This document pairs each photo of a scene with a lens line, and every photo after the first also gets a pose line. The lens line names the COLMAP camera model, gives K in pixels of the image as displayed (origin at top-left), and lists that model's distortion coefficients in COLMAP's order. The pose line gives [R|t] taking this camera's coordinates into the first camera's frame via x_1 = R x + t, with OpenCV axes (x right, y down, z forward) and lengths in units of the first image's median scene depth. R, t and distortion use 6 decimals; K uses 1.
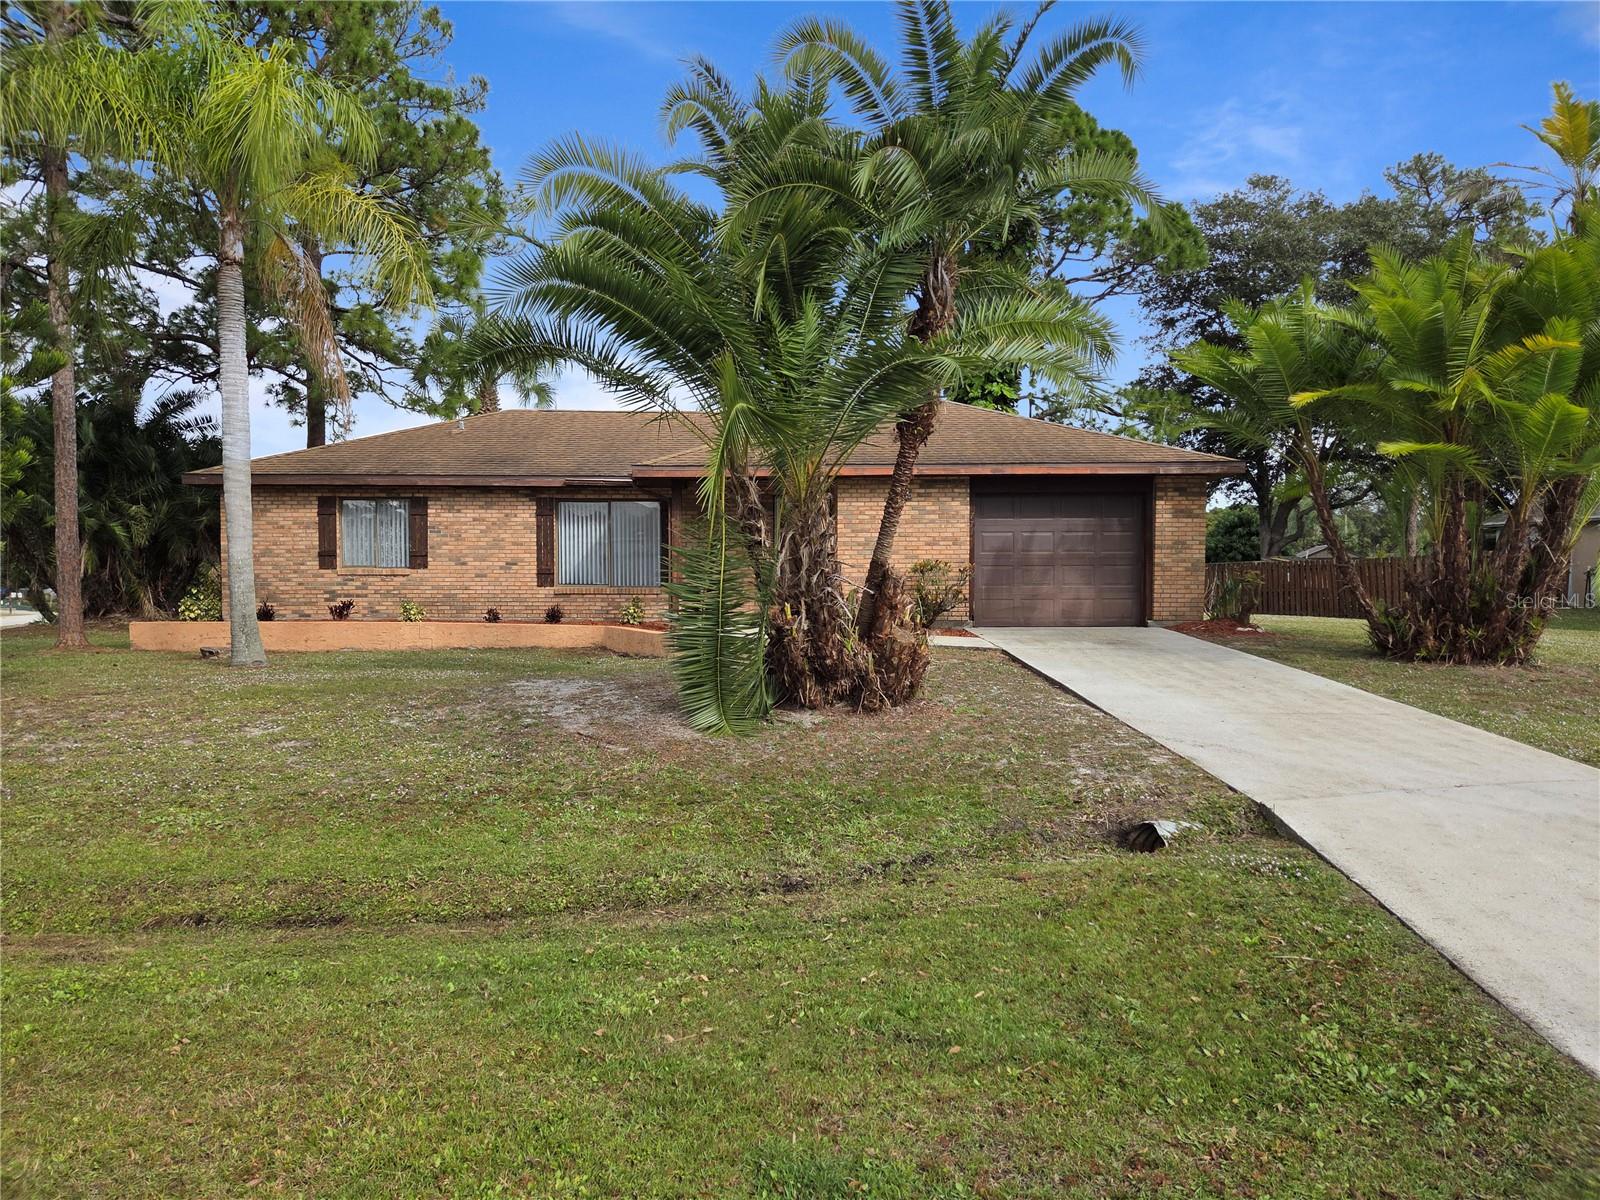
lens RADIAL K [[1073.2, 0, 801.8], [0, 1073.2, 598.7], [0, 0, 1]] dist [0.032890, -0.005016]
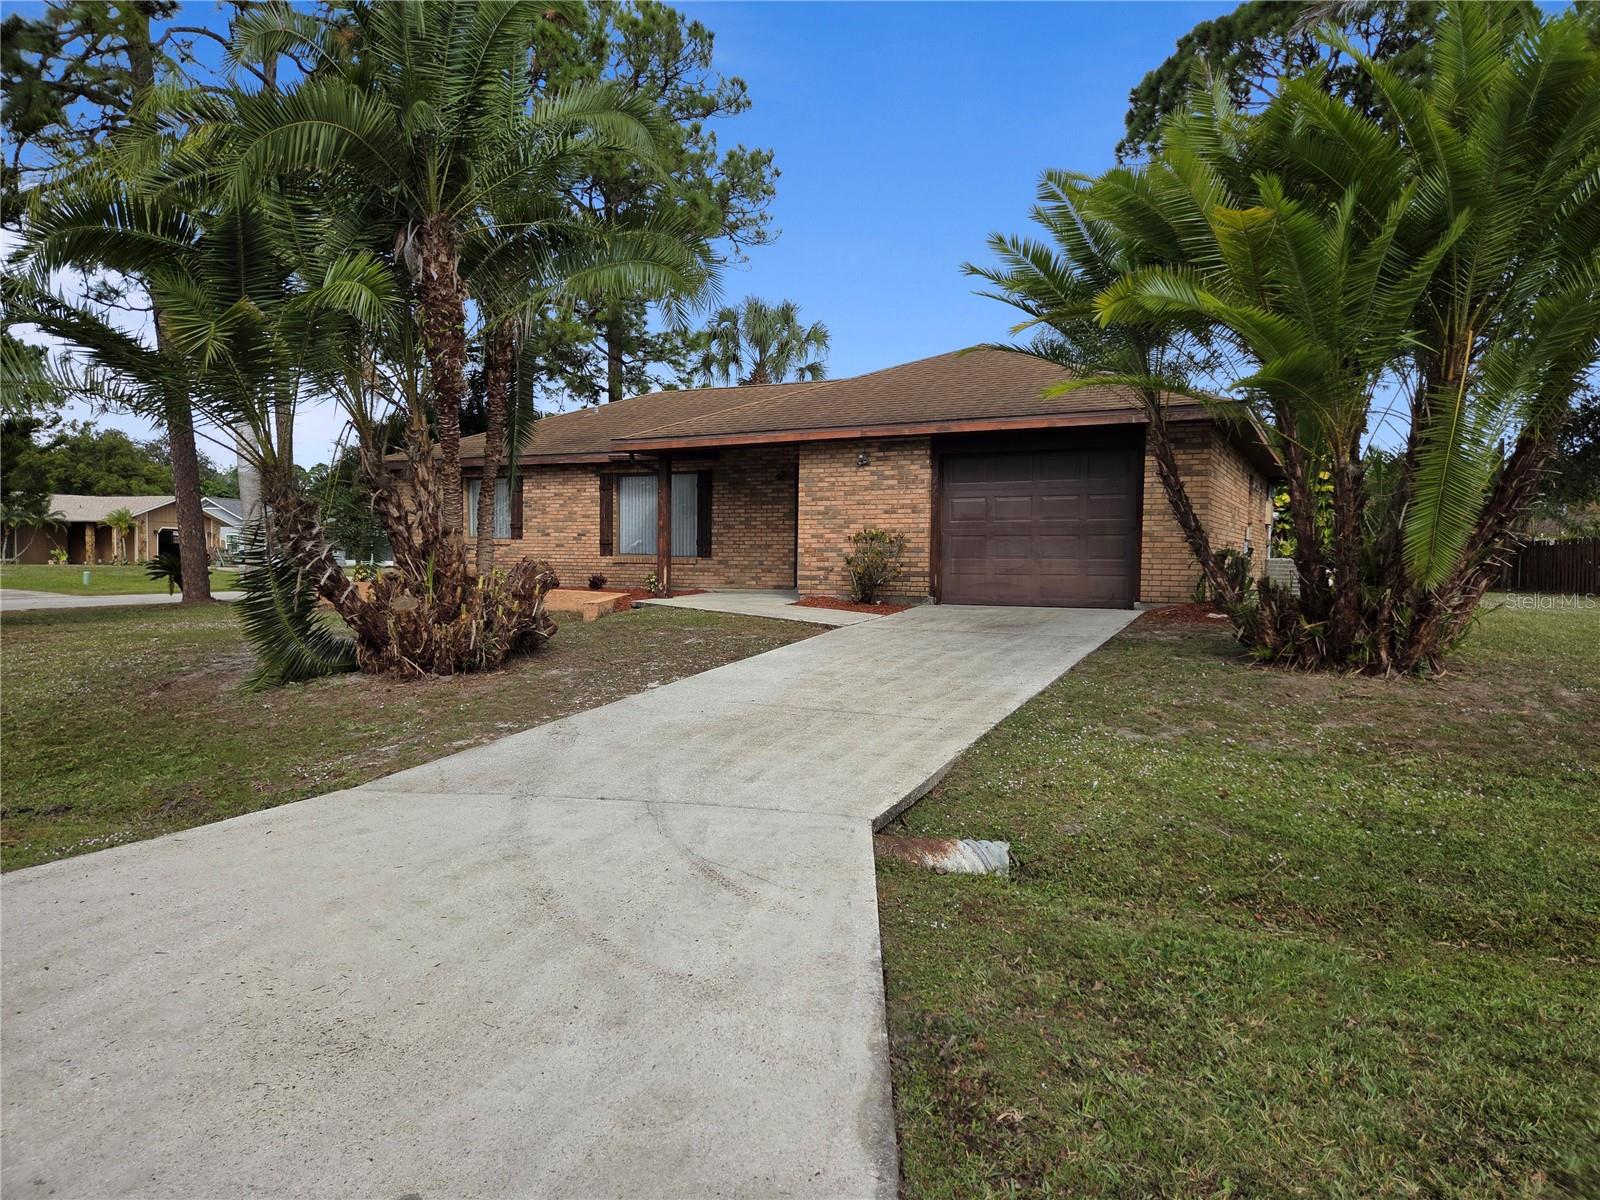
lens RADIAL K [[1073.2, 0, 801.0], [0, 1073.2, 600.5], [0, 0, 1]] dist [0.032890, -0.005016]
pose [[0.886567, 0.026673, -0.461831, 0.468669], [-0.014388, 0.999443, 0.030102, -0.001932], [0.462377, -0.020043, 0.886457, 0.147971]]
